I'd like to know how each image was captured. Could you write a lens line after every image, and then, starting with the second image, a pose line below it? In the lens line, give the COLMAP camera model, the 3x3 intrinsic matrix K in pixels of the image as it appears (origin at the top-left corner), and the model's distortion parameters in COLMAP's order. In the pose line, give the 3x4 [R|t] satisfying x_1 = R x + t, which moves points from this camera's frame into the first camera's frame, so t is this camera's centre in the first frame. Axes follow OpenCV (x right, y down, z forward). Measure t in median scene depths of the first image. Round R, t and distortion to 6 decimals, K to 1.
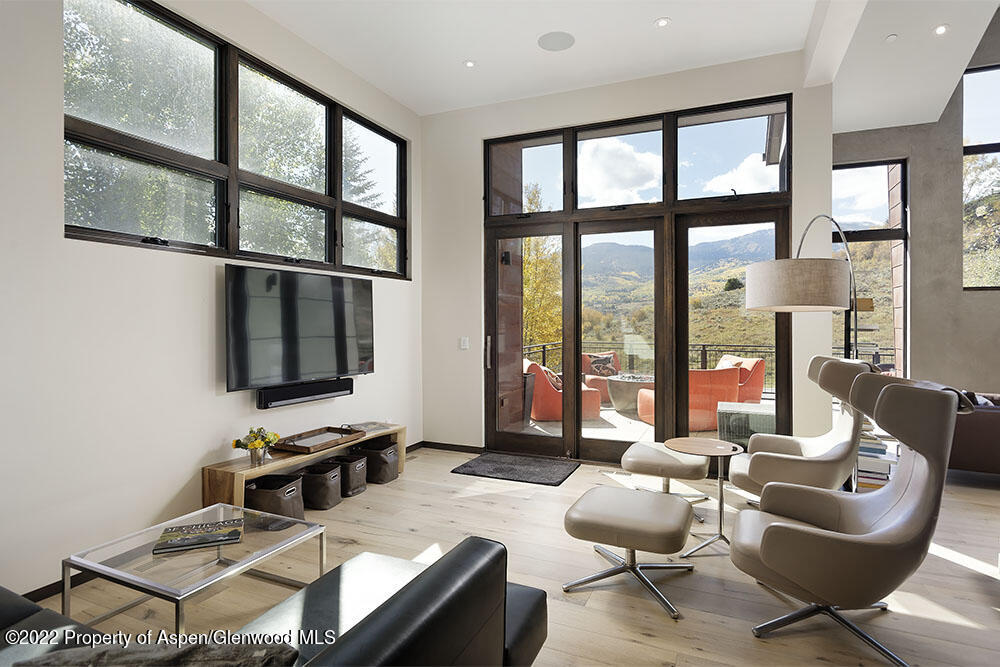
lens RADIAL K [[531.3, 0, 499.4], [0, 531.3, 322.6], [0, 0, 1]] dist [0.004860, 0.001685]
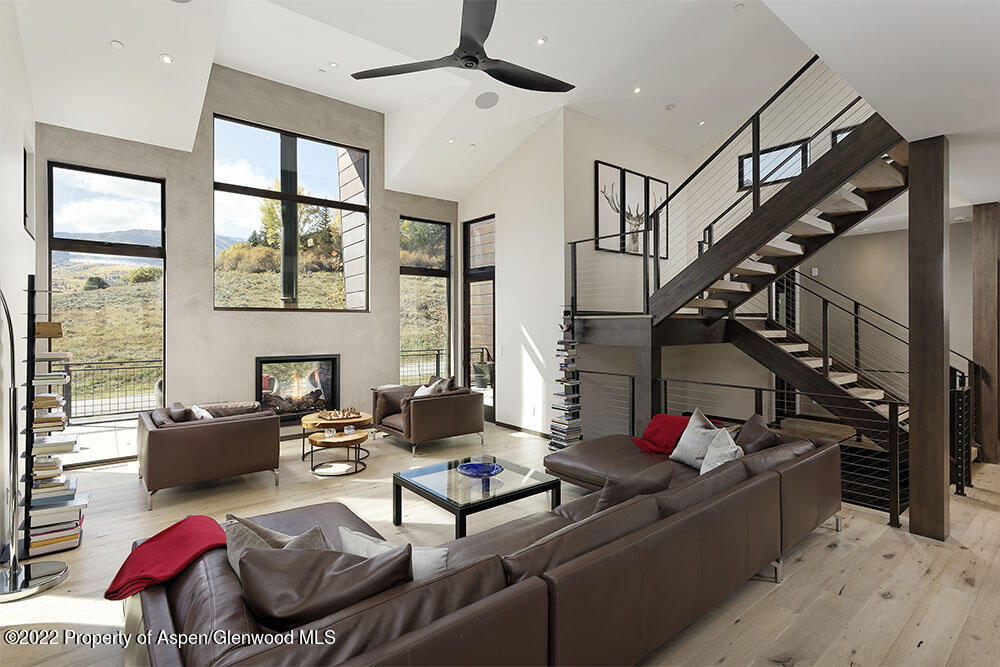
lens RADIAL K [[484.4, 0, 499.7], [0, 484.4, 323.8], [0, 0, 1]] dist [0.006426, 0.000776]
pose [[0.458367, -0.004261, 0.888753, 0.231286], [0.004472, 0.999987, 0.002488, -0.030483], [-0.888752, 0.002834, 0.458380, 0.000030]]
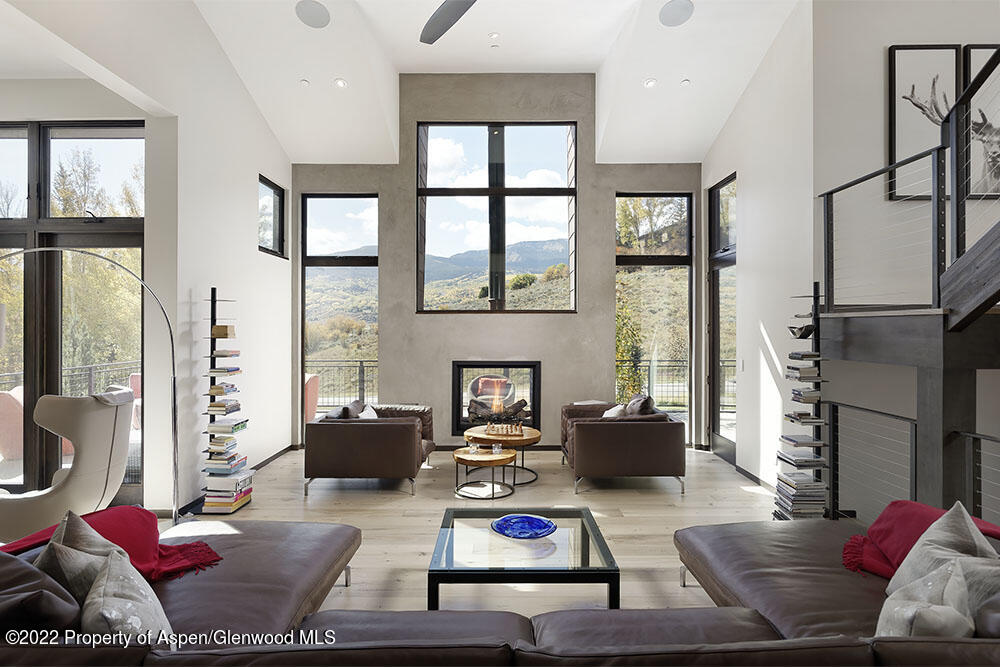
lens RADIAL K [[546.8, 0, 501.1], [0, 546.8, 332.5], [0, 0, 1]] dist [-0.007000, 0.003389]
pose [[0.915127, -0.009855, 0.403045, 0.546162], [0.007030, 0.999939, 0.008489, -0.027424], [-0.403104, -0.004935, 0.915141, -0.149128]]
